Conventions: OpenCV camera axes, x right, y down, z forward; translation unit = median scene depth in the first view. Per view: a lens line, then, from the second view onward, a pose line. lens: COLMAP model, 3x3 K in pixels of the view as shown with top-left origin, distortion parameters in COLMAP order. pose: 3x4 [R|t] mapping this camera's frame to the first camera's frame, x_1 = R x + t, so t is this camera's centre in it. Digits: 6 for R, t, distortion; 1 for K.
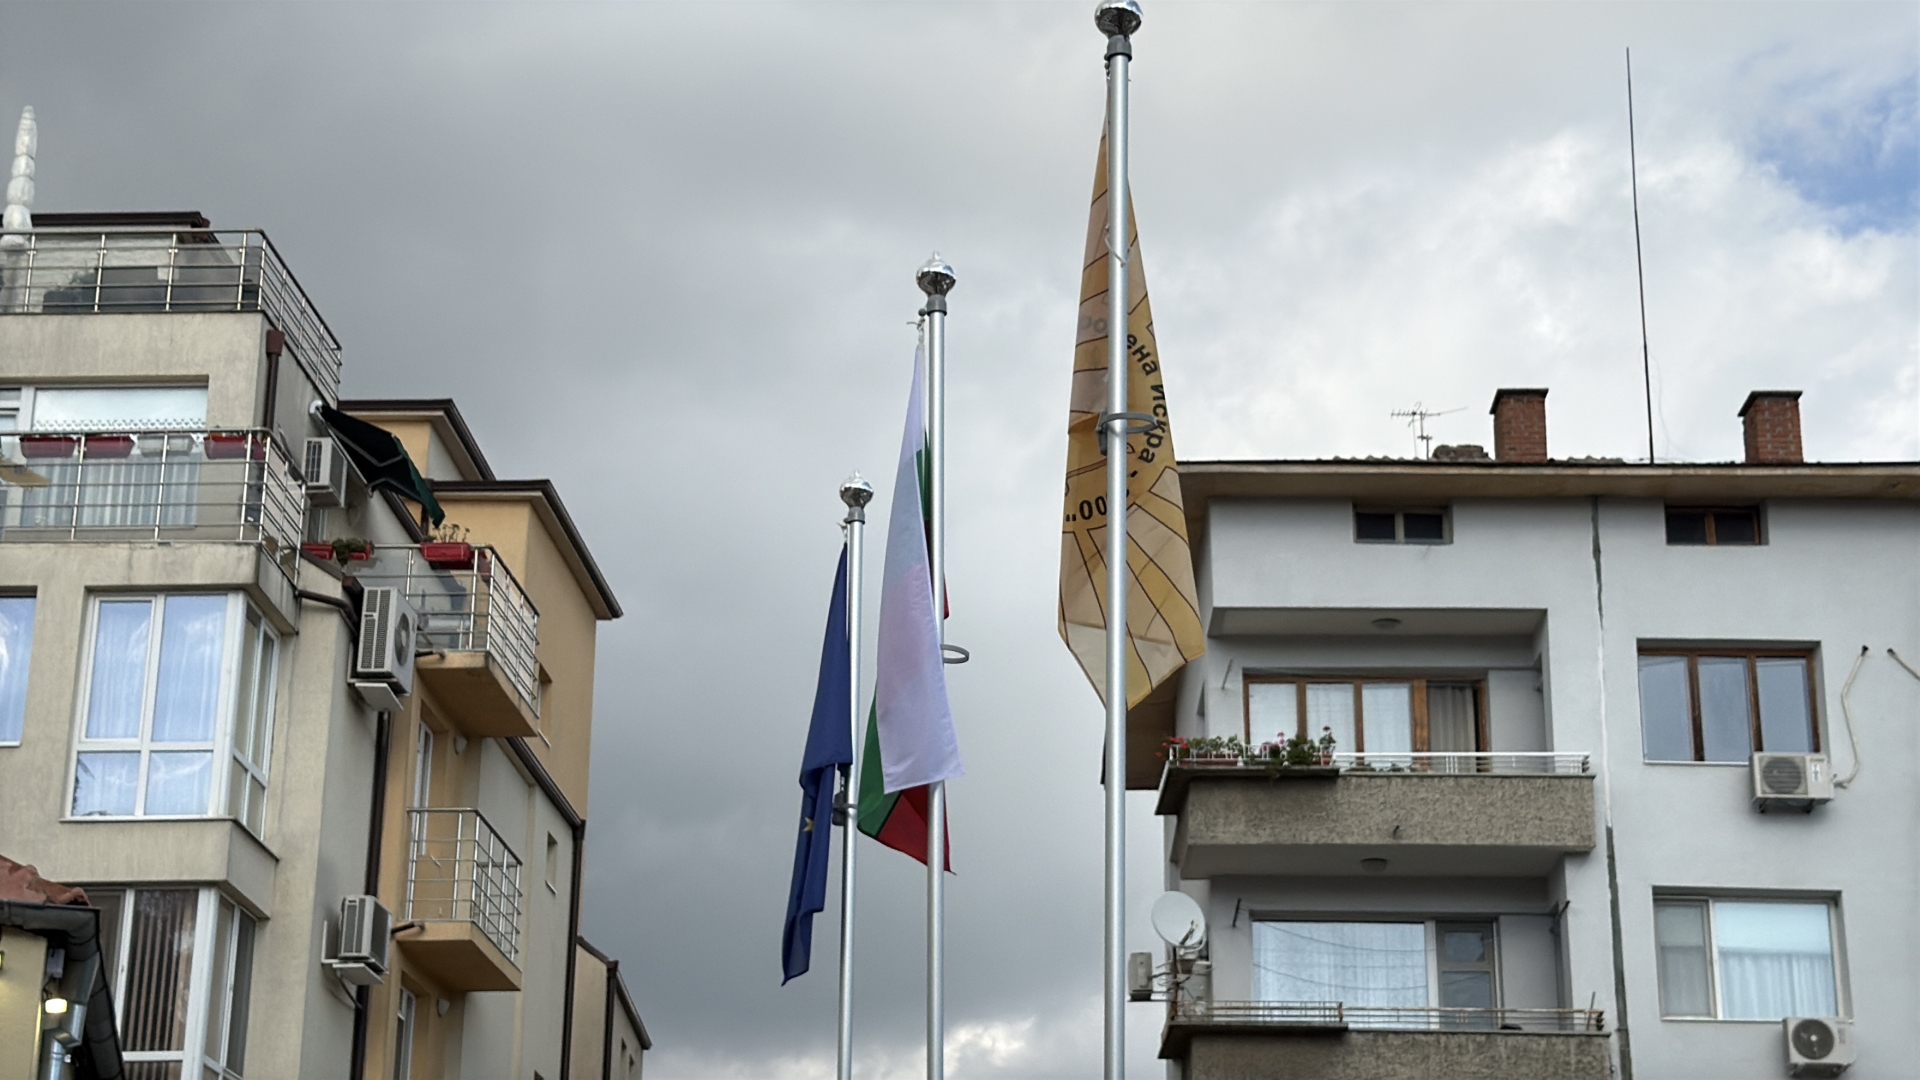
lens RADIAL K [[3335.1, 0, 931.9], [0, 3335.1, 535.9], [0, 0, 1]] dist [0.153172, -0.111040]
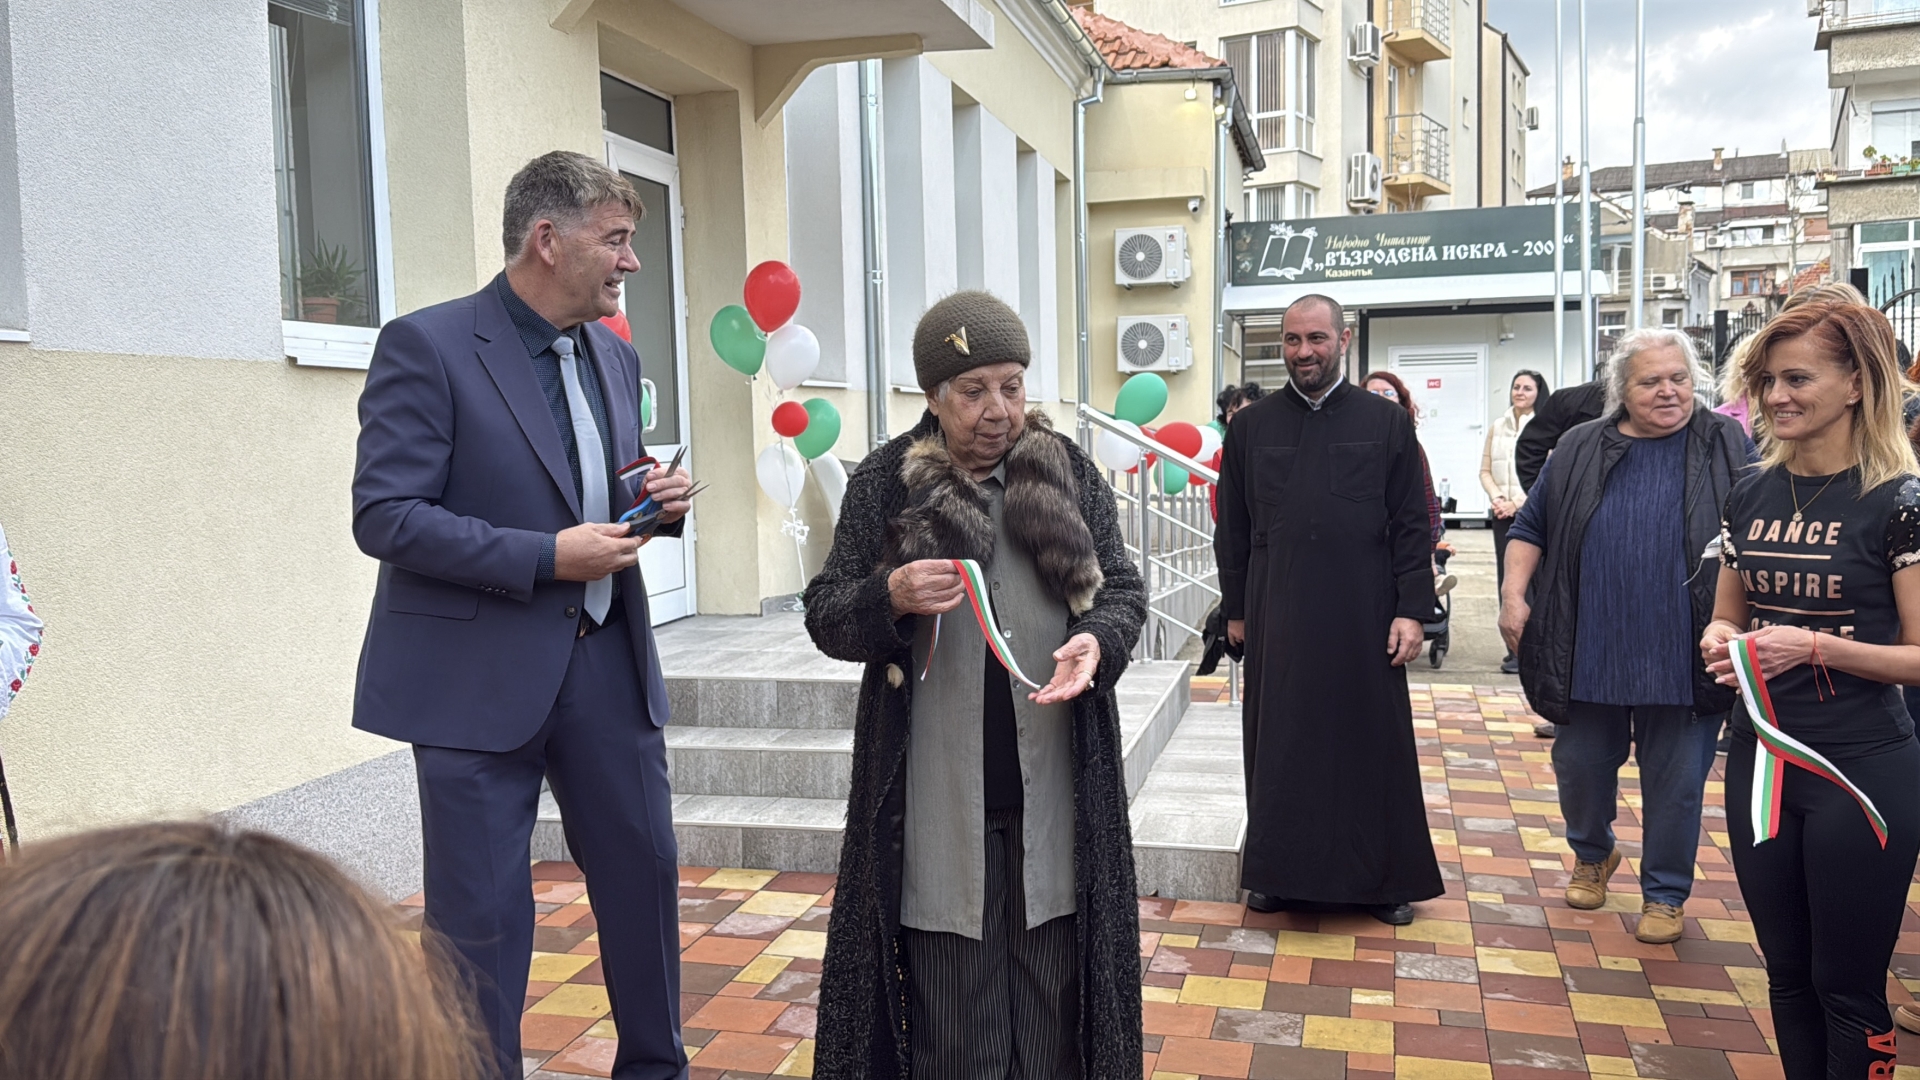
lens RADIAL K [[1681.2, 0, 960.4], [0, 1681.2, 524.6], [0, 0, 1]] dist [0.194900, -0.369864]
pose [[0.912154, -0.012424, -0.409659, 0.029970], [0.170848, 0.920081, 0.352509, -0.022098], [0.372540, -0.391532, 0.841378, -0.093549]]
